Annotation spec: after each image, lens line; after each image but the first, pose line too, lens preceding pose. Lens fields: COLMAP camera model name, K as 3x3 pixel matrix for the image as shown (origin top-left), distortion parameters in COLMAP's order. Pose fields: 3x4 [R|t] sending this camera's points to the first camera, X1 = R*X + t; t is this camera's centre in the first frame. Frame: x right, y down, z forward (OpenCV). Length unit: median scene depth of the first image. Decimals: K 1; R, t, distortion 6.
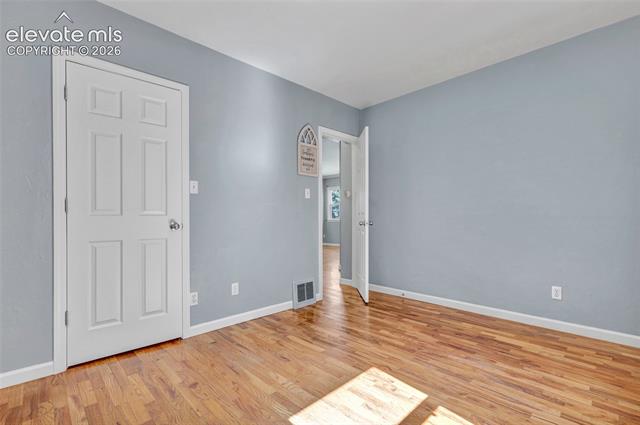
lens RADIAL K [[294.8, 0, 316.4], [0, 294.8, 217.1], [0, 0, 1]] dist [0.002617, -0.000016]
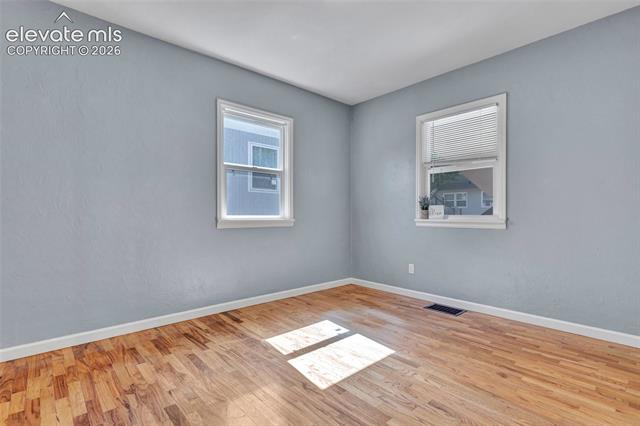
lens RADIAL K [[302.3, 0, 321.0], [0, 302.3, 217.7], [0, 0, 1]] dist [-0.001313, 0.000137]
pose [[-0.999679, 0.002508, 0.025212, 0.187762], [0.002694, 0.999969, 0.007360, 0.010403], [-0.025193, 0.007425, -0.999655, 2.024138]]
